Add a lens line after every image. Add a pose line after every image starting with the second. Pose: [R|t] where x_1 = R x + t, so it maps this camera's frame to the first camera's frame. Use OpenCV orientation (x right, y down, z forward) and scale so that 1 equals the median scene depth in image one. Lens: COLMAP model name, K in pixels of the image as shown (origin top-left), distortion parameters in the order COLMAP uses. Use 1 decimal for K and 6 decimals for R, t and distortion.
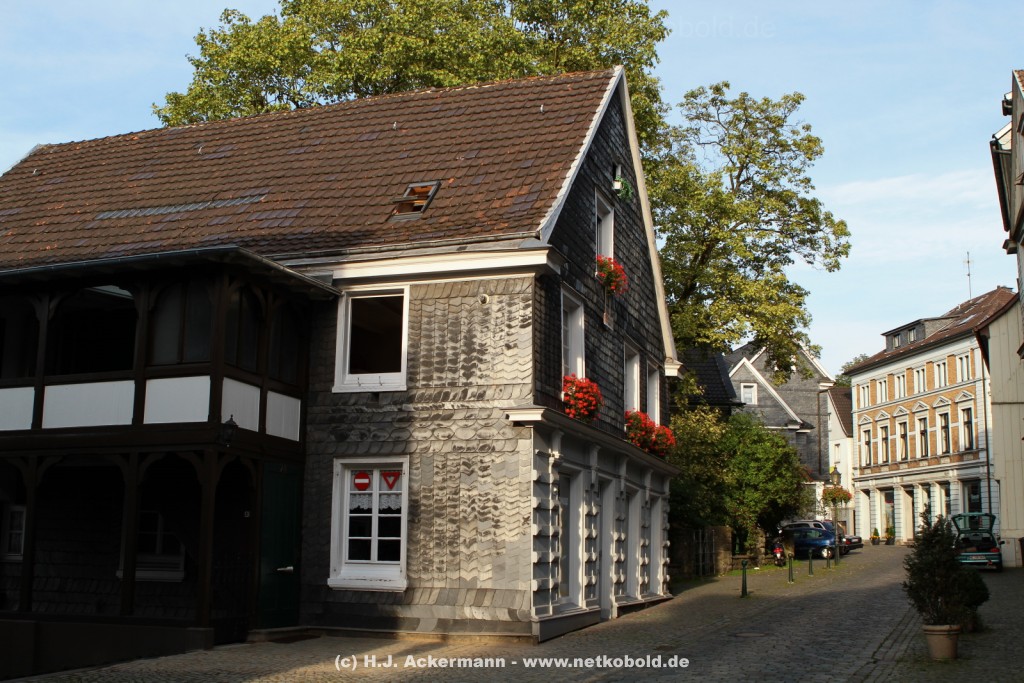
lens RADIAL K [[1131.5, 0, 512.0], [0, 1131.5, 341.5], [0, 0, 1]] dist [-0.108936, 0.073725]
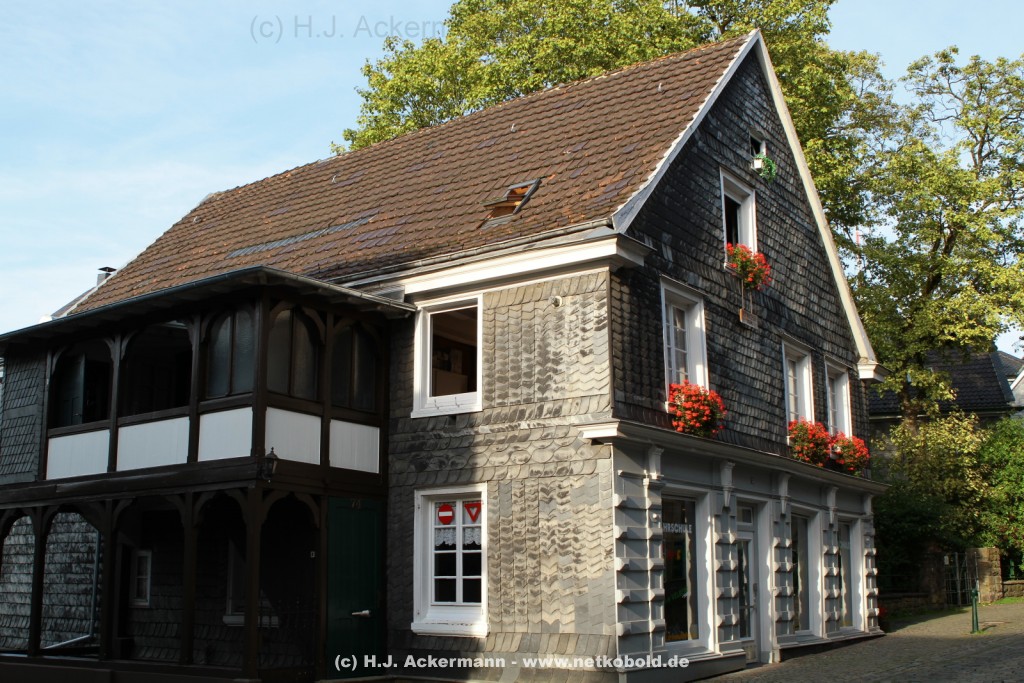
lens RADIAL K [[1131.5, 0, 512.0], [0, 1131.5, 341.5], [0, 0, 1]] dist [-0.108936, 0.073725]
pose [[0.959582, -0.075358, -0.271151, 0.173067], [0.068080, 0.997024, -0.036162, 0.022238], [0.273069, 0.016240, 0.961857, 0.142527]]
